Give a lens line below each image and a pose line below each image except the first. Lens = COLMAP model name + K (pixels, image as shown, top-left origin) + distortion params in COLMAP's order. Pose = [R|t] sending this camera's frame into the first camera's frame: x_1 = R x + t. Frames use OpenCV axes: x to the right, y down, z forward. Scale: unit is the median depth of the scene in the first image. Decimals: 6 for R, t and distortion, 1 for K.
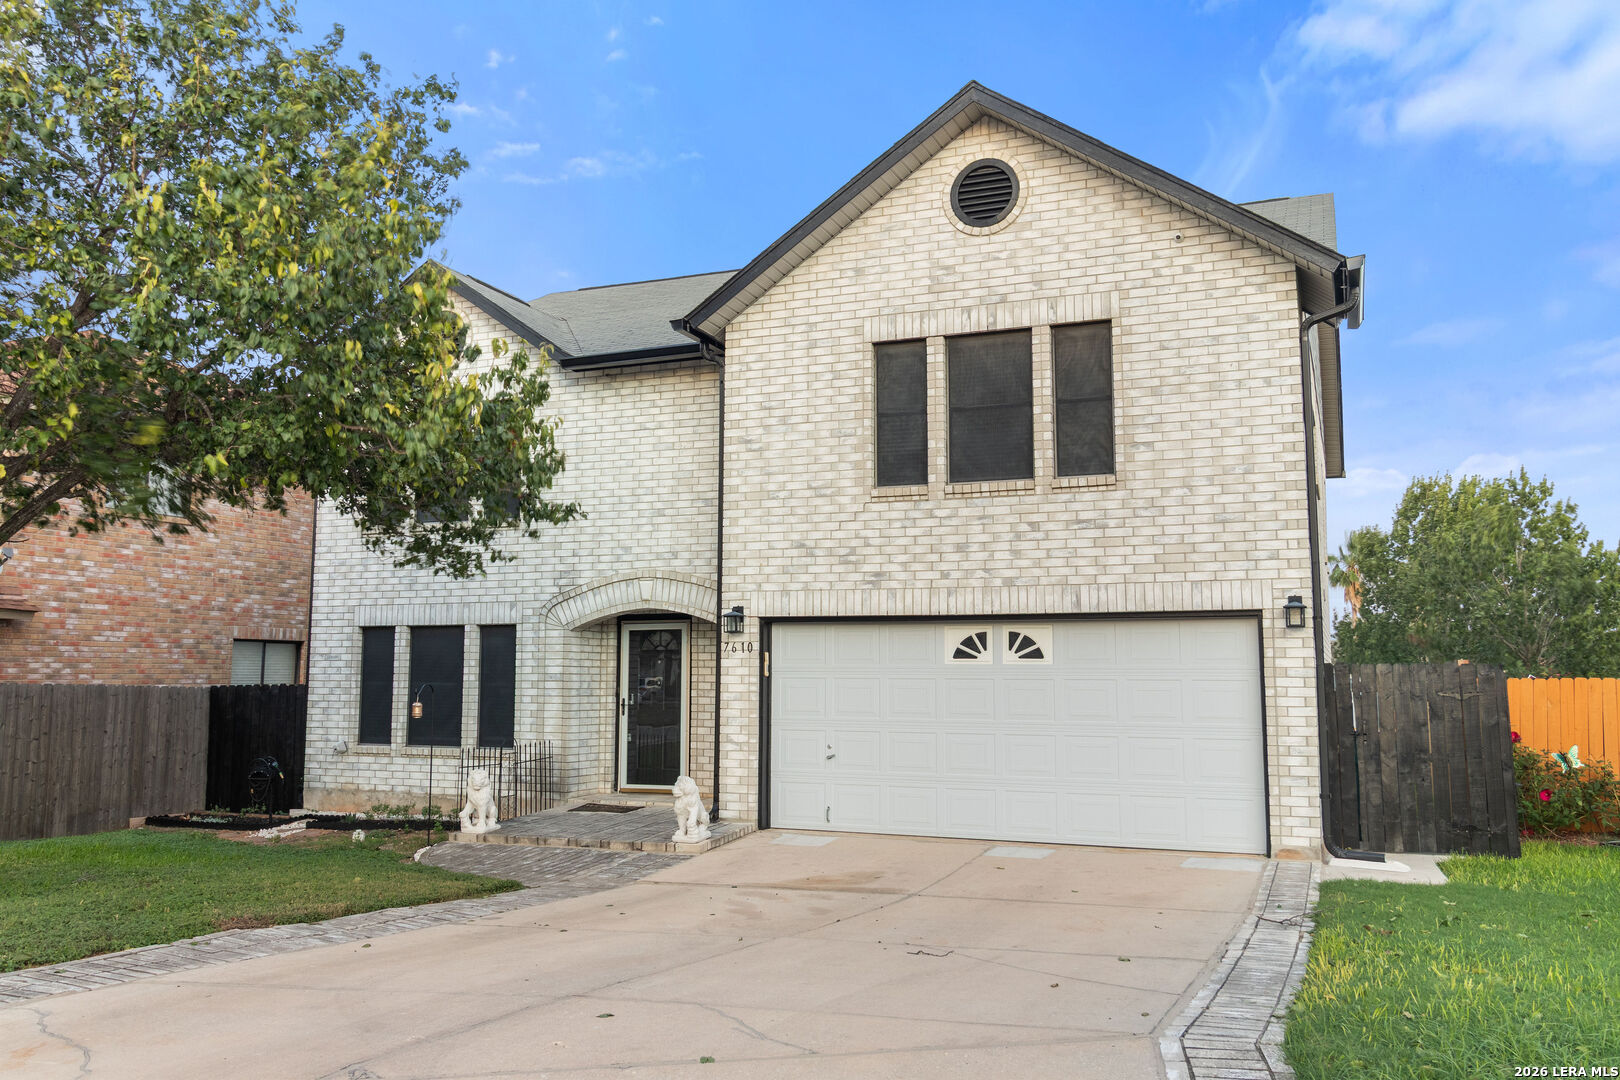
lens RADIAL K [[1326.4, 0, 809.4], [0, 1326.4, 535.7], [0, 0, 1]] dist [0.003461, 0.000943]
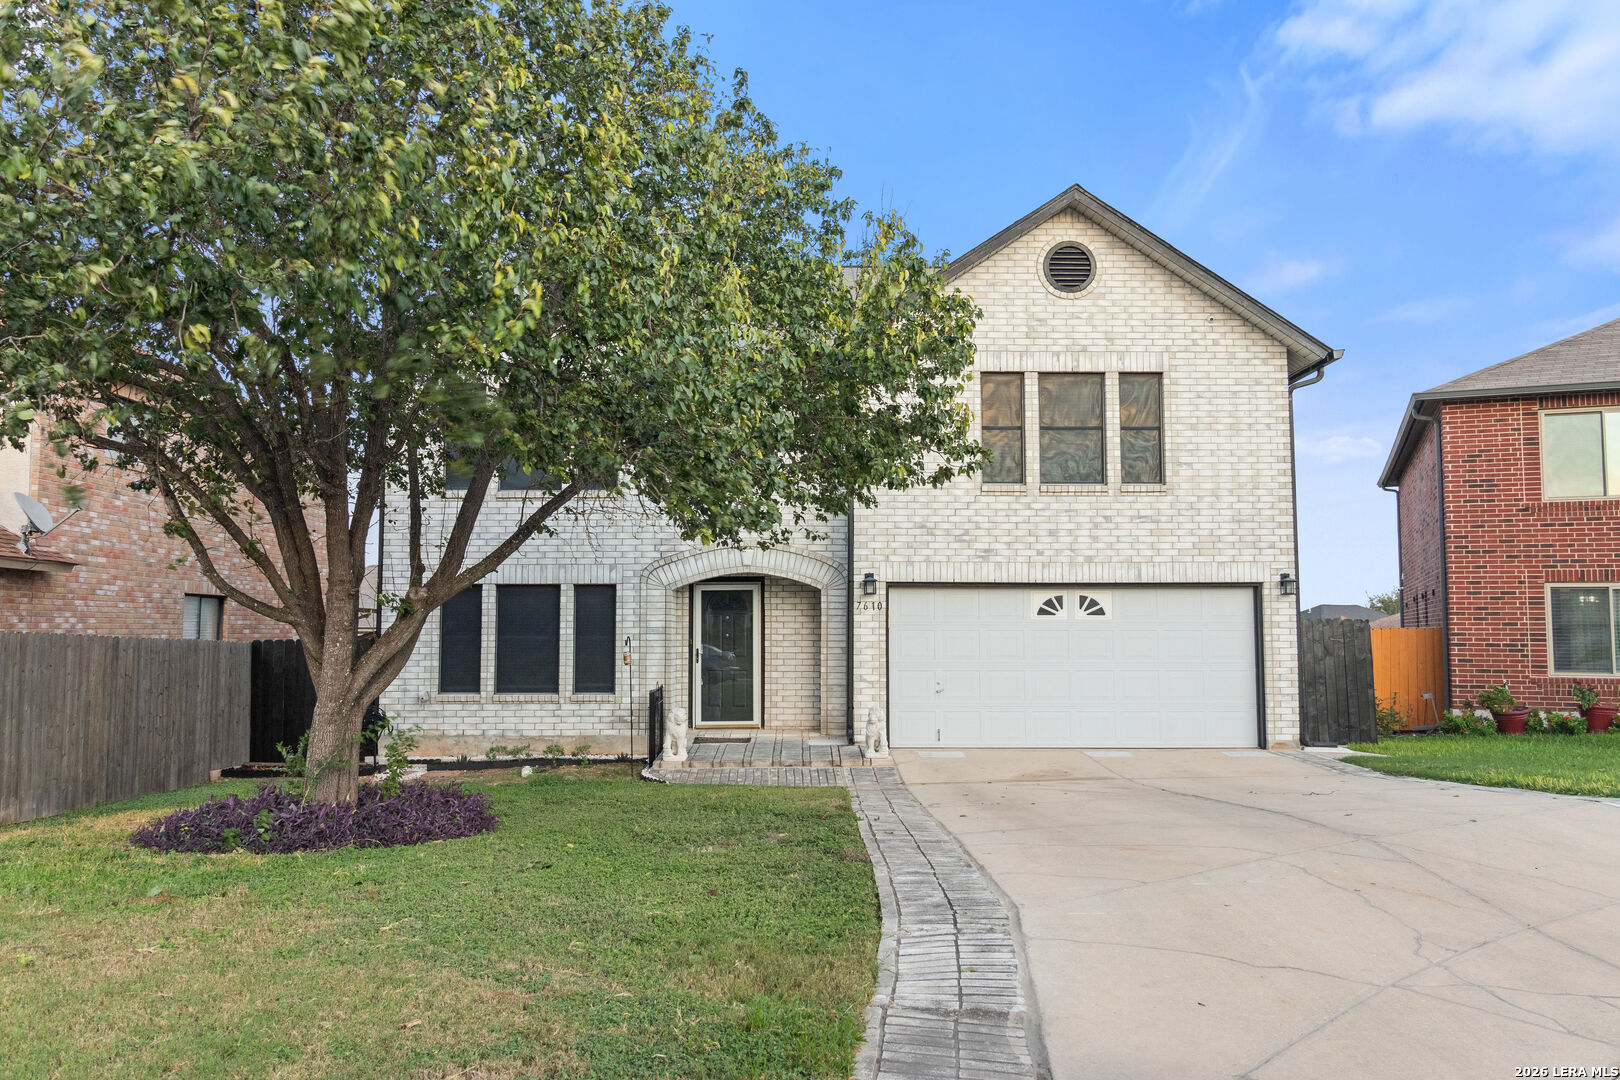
lens RADIAL K [[1326.4, 0, 810.7], [0, 1326.4, 542.8], [0, 0, 1]] dist [0.003461, 0.000943]
pose [[0.914078, 0.024073, 0.404822, -0.634137], [-0.039316, 0.998795, 0.029381, -0.010284], [-0.403627, -0.042772, 0.913923, -0.124183]]
